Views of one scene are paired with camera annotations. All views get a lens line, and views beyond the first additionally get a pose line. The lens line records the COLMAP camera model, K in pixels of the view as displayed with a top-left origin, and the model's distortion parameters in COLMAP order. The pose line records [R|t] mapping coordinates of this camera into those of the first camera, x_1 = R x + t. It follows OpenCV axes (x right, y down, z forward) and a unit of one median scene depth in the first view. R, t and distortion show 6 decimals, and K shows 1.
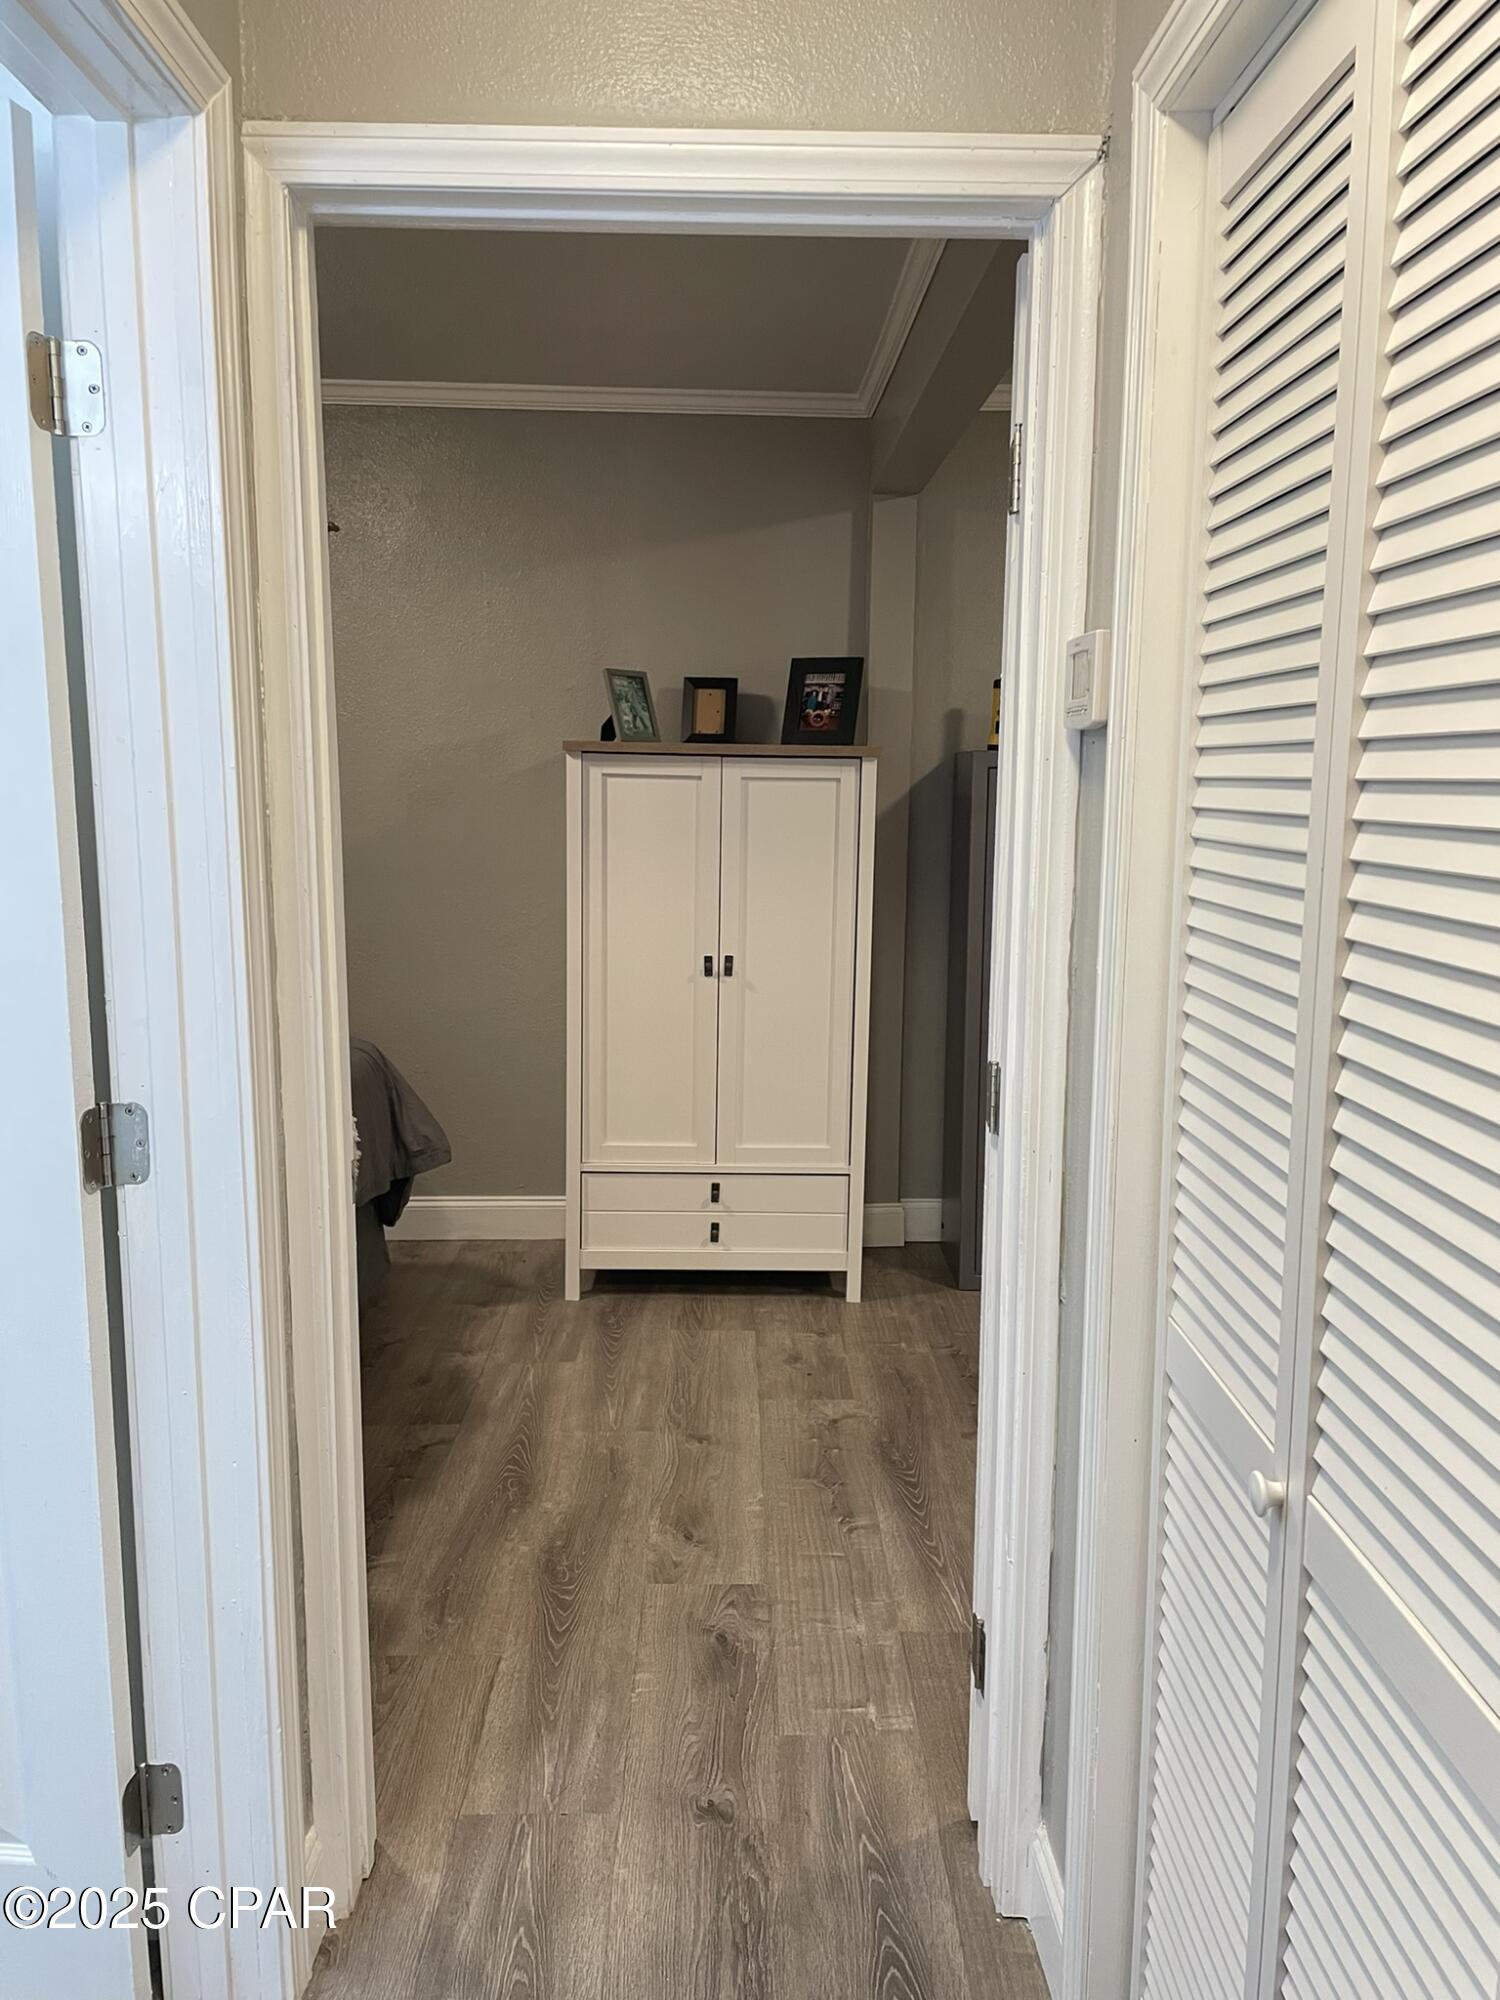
lens RADIAL K [[1501.0, 0, 746.2], [0, 1501.0, 1004.7], [0, 0, 1]] dist [0.080415, -0.105792]
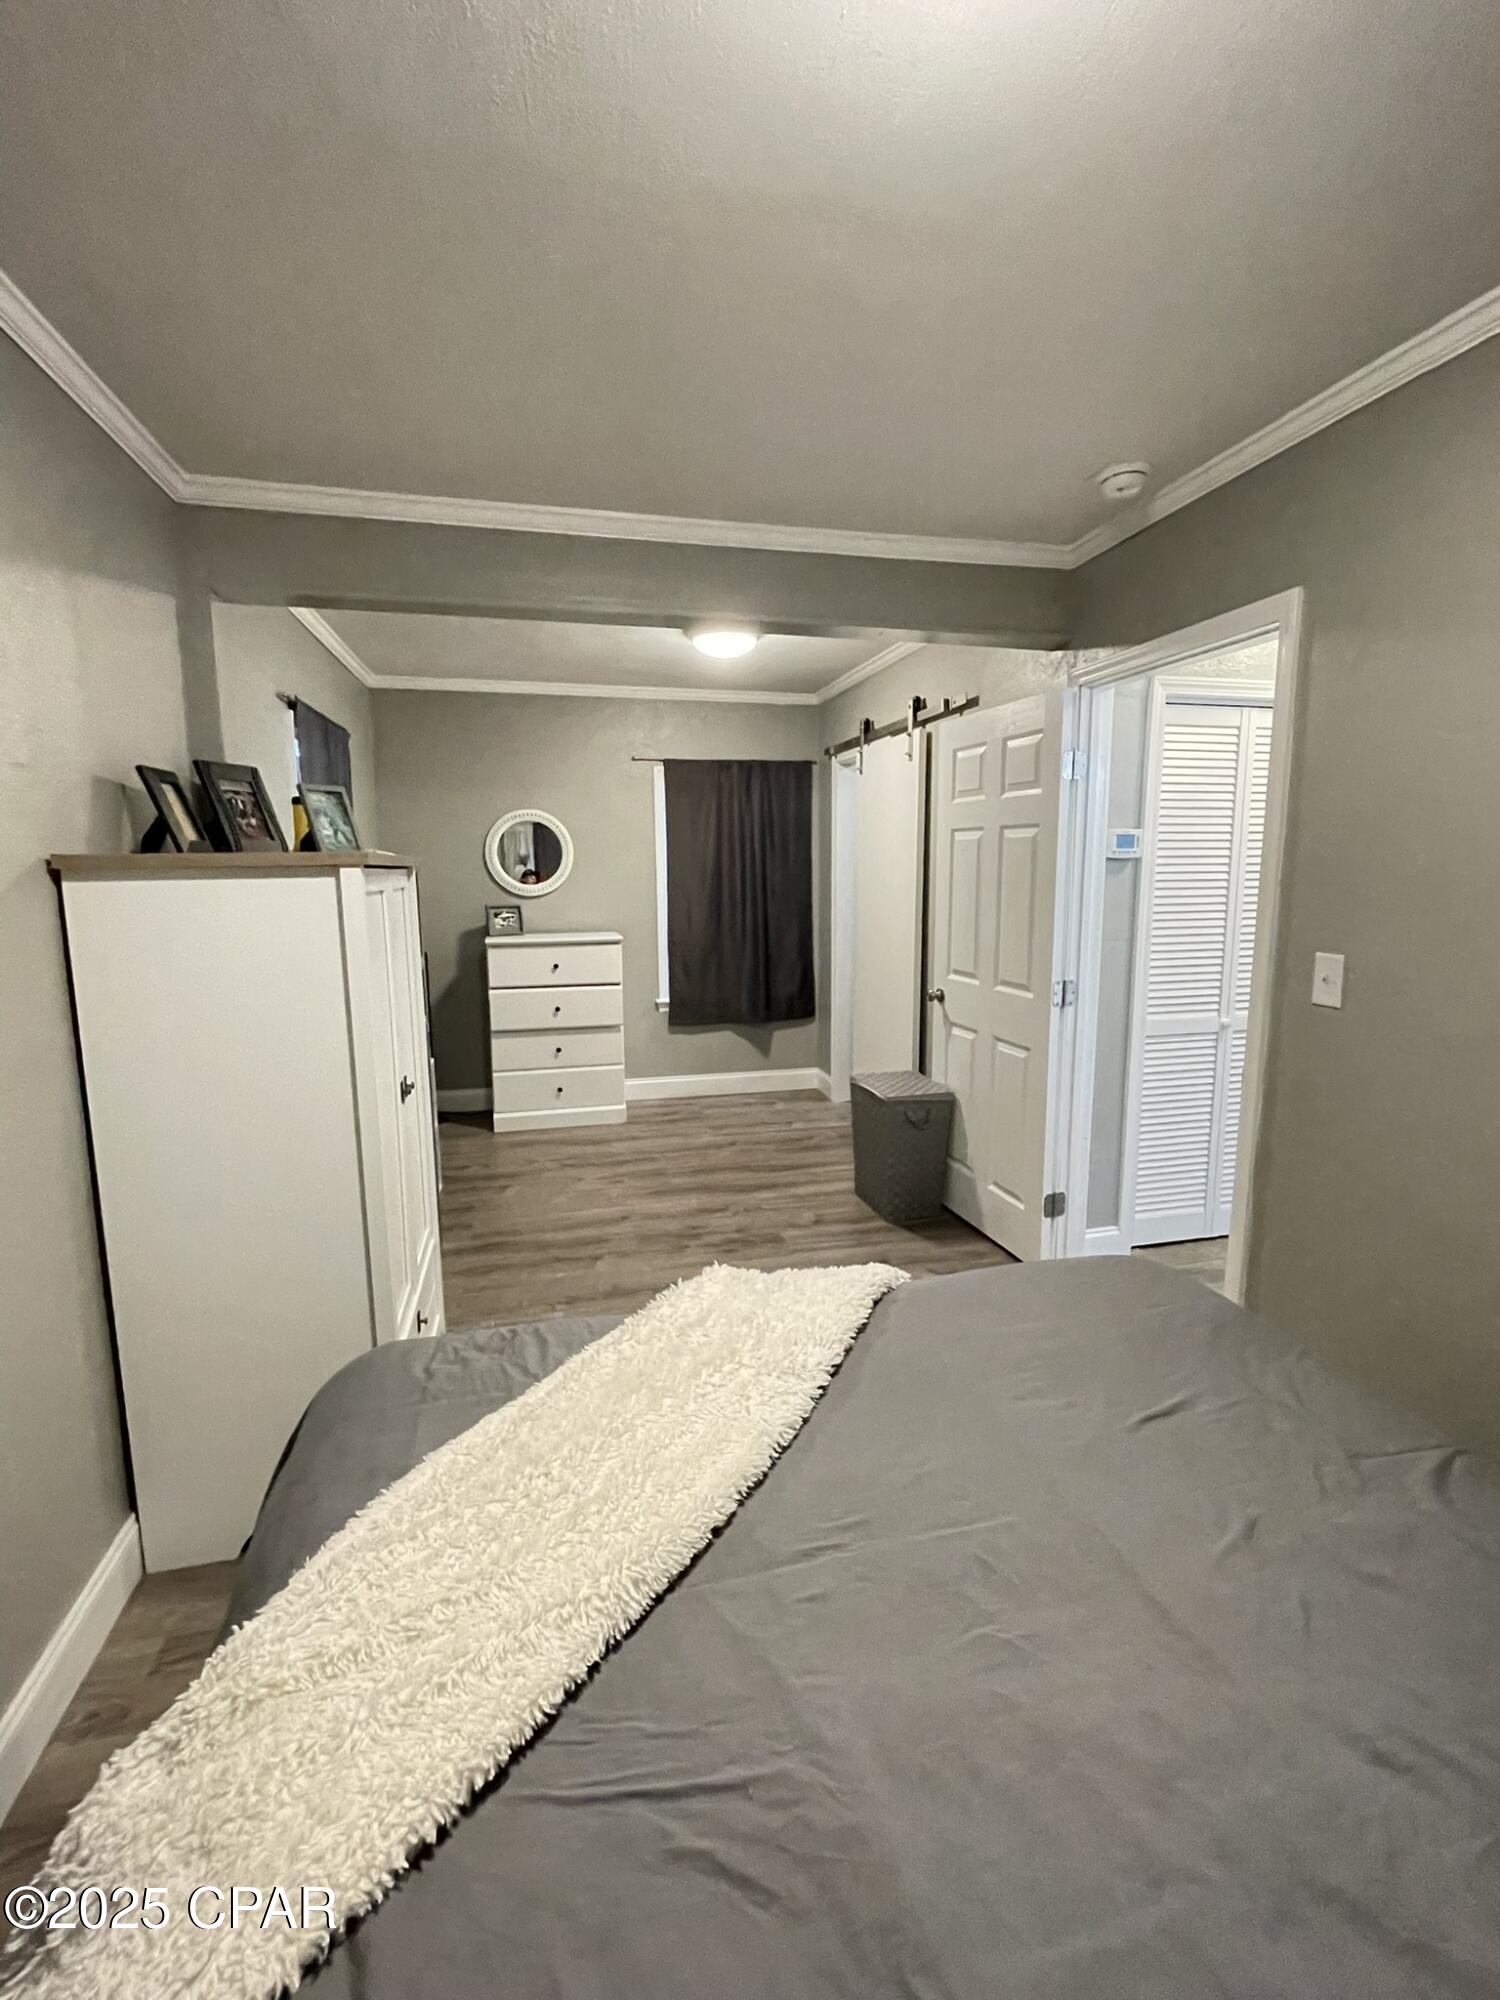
lens RADIAL K [[890.9, 0, 756.3], [0, 890.9, 995.6], [0, 0, 1]] dist [-0.000747, -0.001728]
pose [[-0.225485, -0.148798, 0.962816, -0.722450], [0.154627, 0.970275, 0.186164, -0.184099], [-0.961898, 0.190855, -0.195775, 1.064756]]
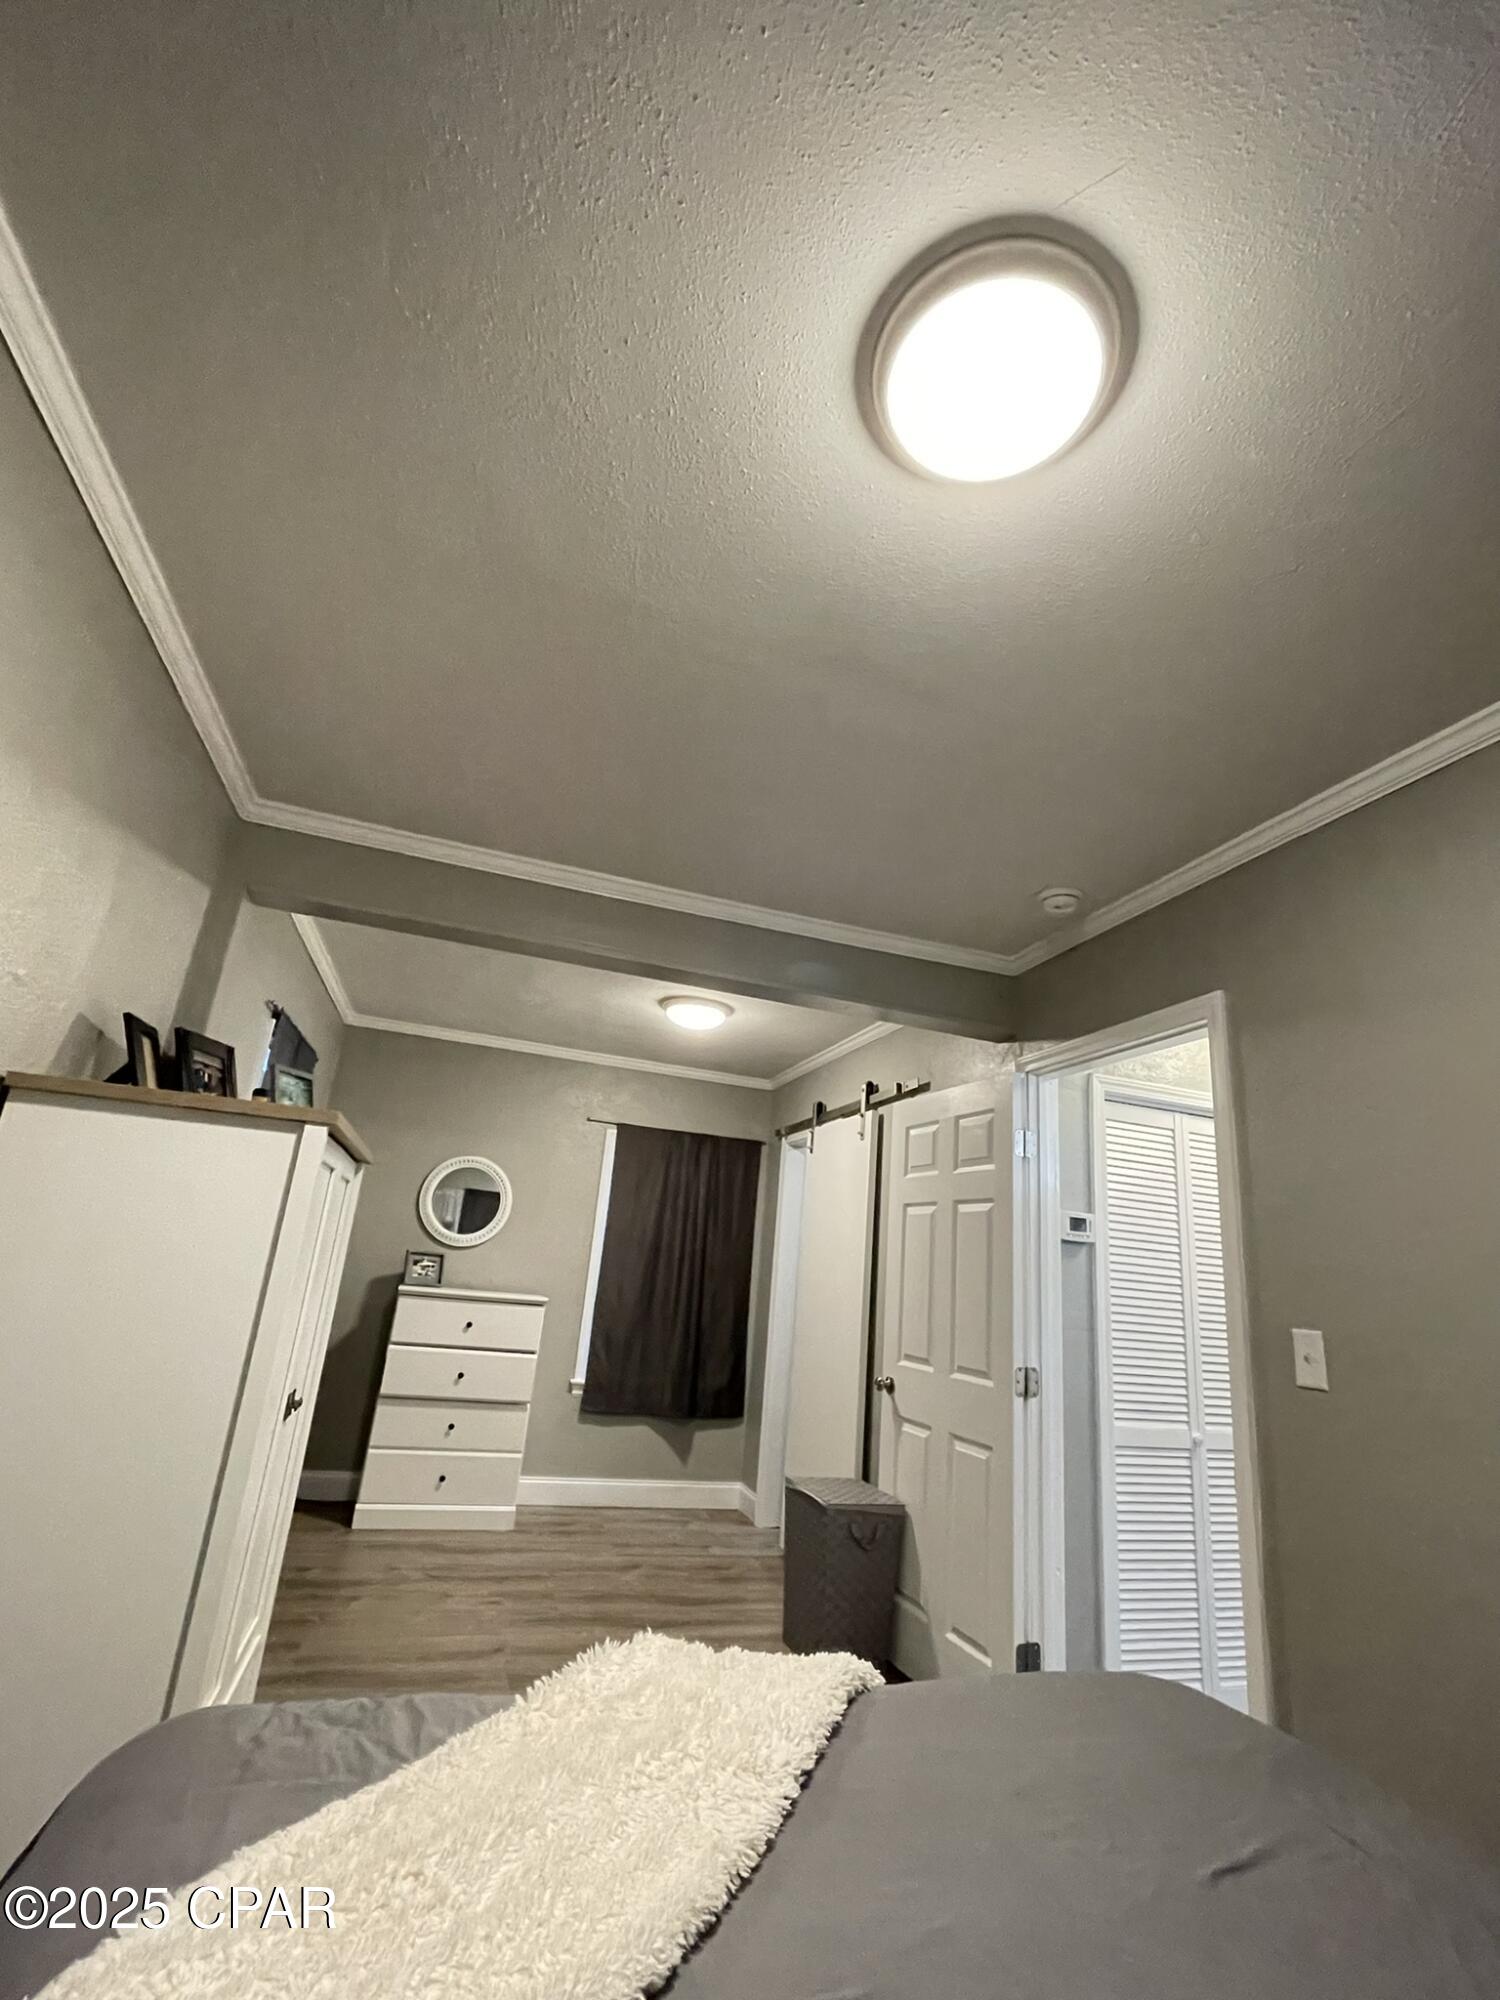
lens RADIAL K [[890.9, 0, 749.4], [0, 890.9, 1001.1], [0, 0, 1]] dist [-0.000747, -0.001728]
pose [[-0.296284, 0.251912, 0.921280, -0.709607], [0.058792, 0.967571, -0.245663, -0.124953], [-0.953289, -0.018622, -0.301486, 1.097574]]
